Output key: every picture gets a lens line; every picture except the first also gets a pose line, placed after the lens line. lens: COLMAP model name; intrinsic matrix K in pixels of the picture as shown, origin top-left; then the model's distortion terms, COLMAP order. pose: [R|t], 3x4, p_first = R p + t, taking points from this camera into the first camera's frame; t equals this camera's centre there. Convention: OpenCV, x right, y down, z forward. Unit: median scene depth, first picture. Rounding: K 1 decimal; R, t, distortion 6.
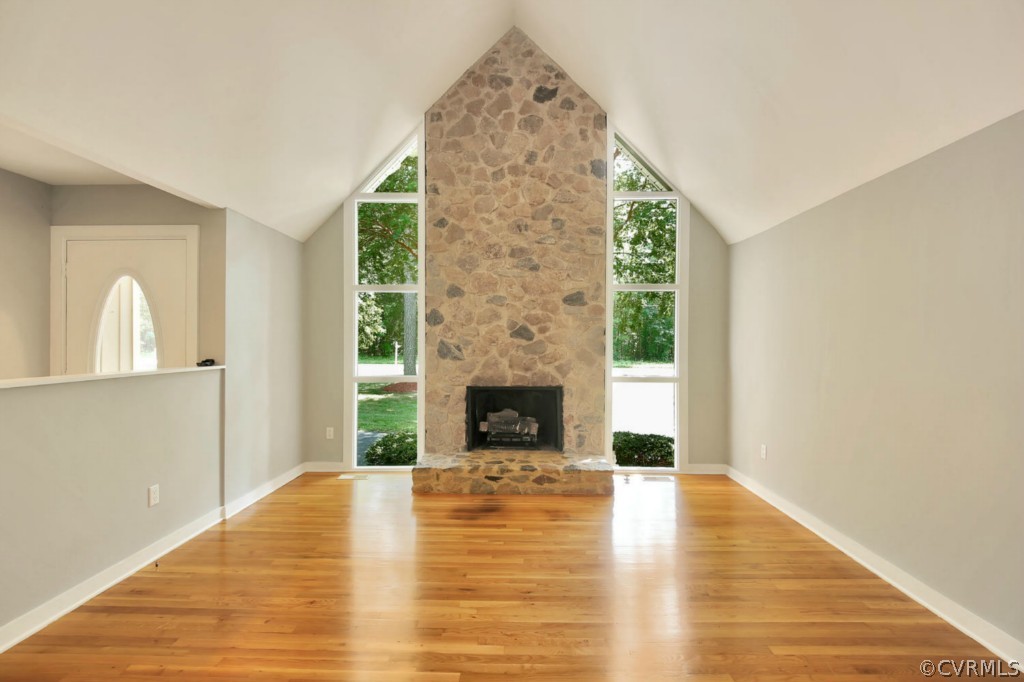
lens RADIAL K [[475.6, 0, 515.4], [0, 475.6, 343.1], [0, 0, 1]] dist [0.117166, -0.081862]
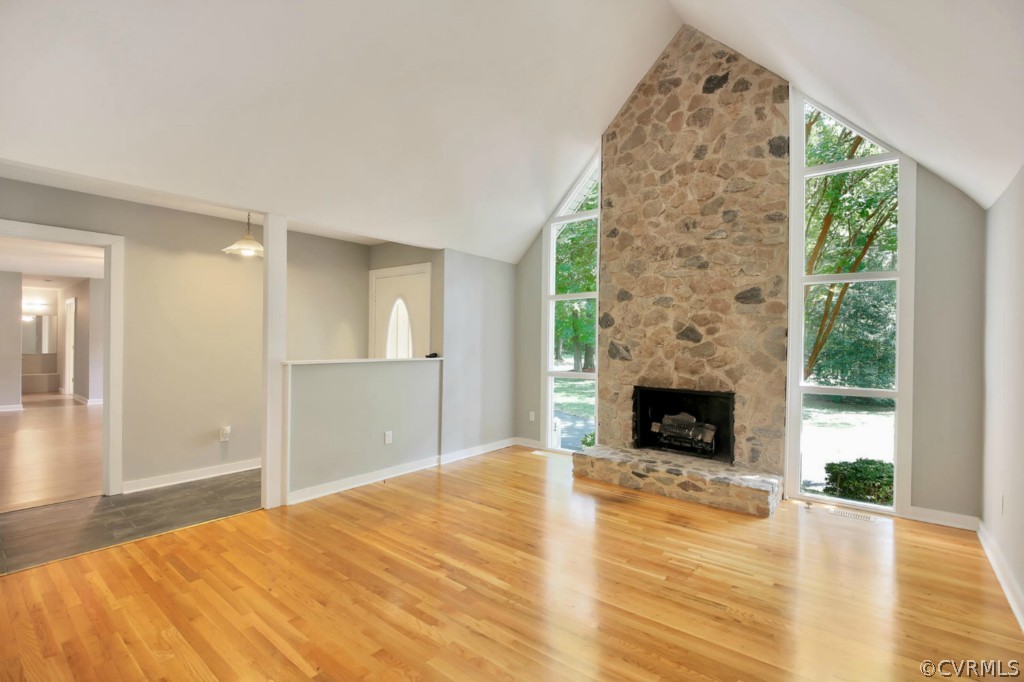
lens RADIAL K [[475.6, 0, 515.4], [0, 475.6, 343.1], [0, 0, 1]] dist [0.117166, -0.081862]
pose [[0.801772, 0.008686, -0.597567, 0.321953], [-0.011645, 0.999932, -0.001090, 0.001382], [0.597516, 0.007832, 0.801818, 0.003333]]
